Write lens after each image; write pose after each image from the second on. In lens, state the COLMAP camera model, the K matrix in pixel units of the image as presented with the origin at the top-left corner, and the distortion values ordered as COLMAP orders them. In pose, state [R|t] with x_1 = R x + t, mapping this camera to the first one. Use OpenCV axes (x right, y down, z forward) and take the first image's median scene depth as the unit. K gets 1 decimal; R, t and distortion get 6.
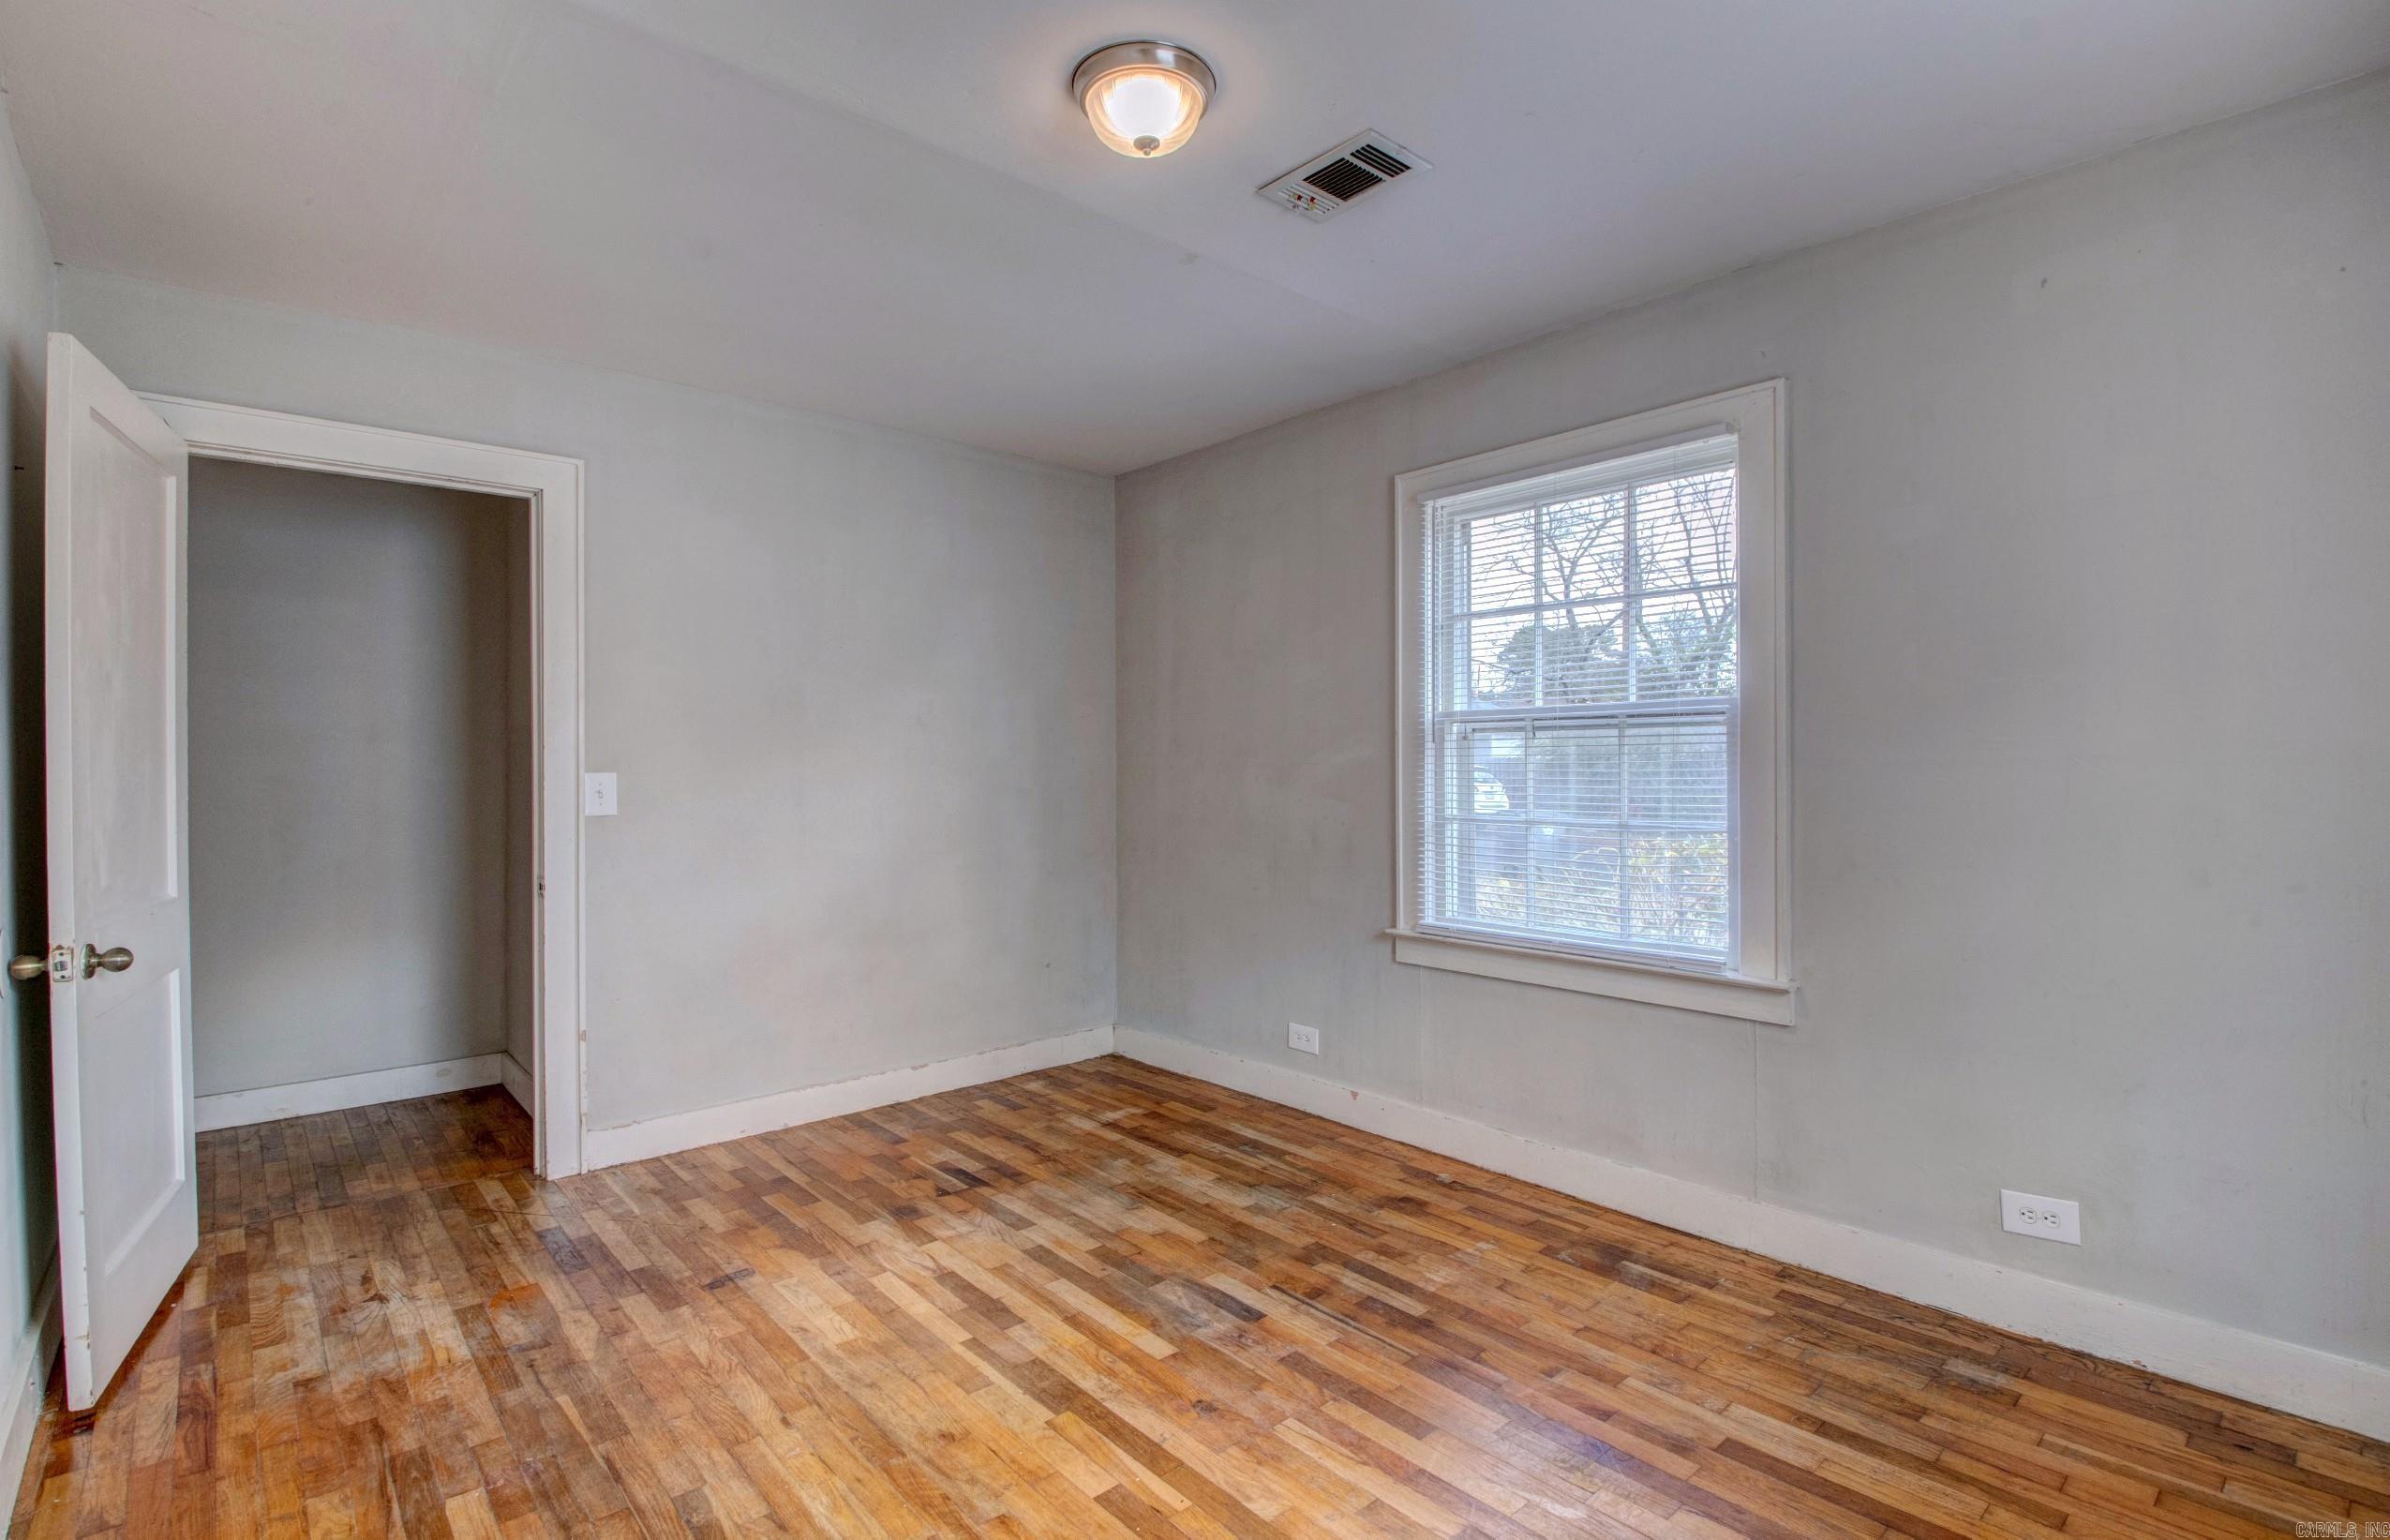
lens RADIAL K [[1120.7, 0, 1190.1], [0, 1120.7, 761.6], [0, 0, 1]] dist [0.013124, -0.021590]
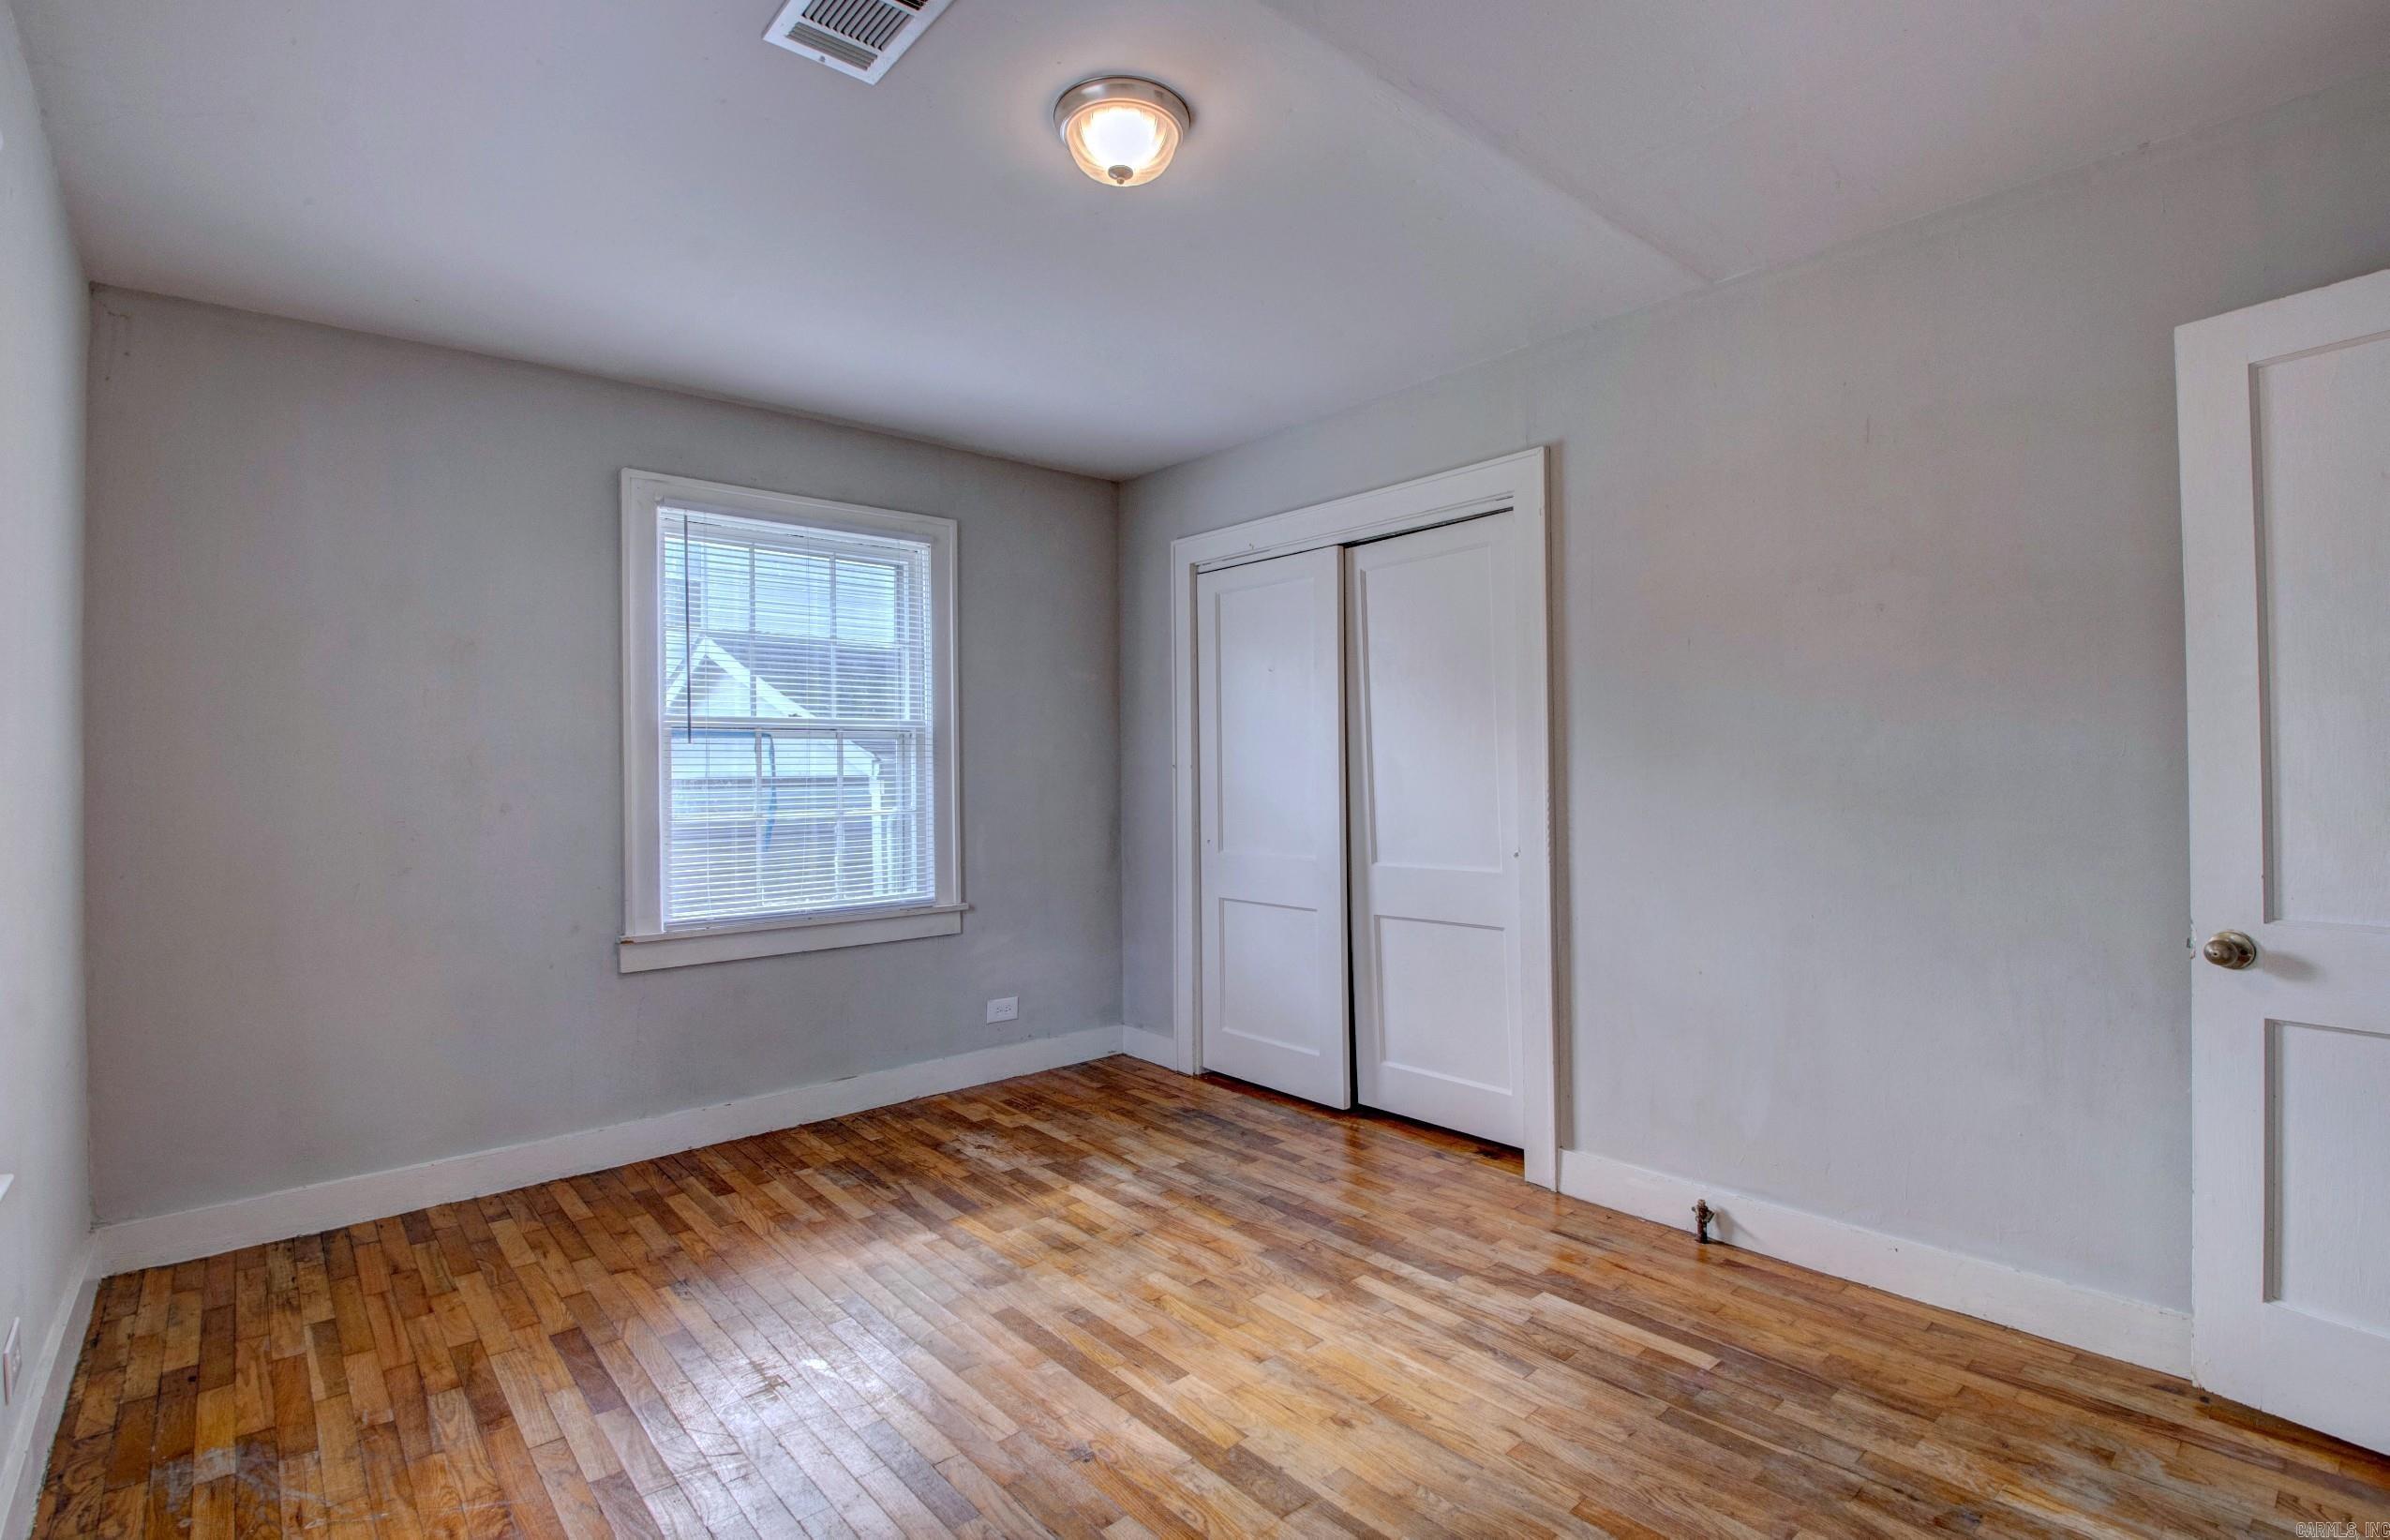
lens RADIAL K [[1120.7, 0, 1190.1], [0, 1120.7, 761.6], [0, 0, 1]] dist [0.013124, -0.021590]
pose [[-0.999735, 0.018304, 0.013957, -0.105861], [0.018201, 0.999807, -0.007450, 0.006659], [-0.014091, -0.007194, -0.999875, 2.038292]]
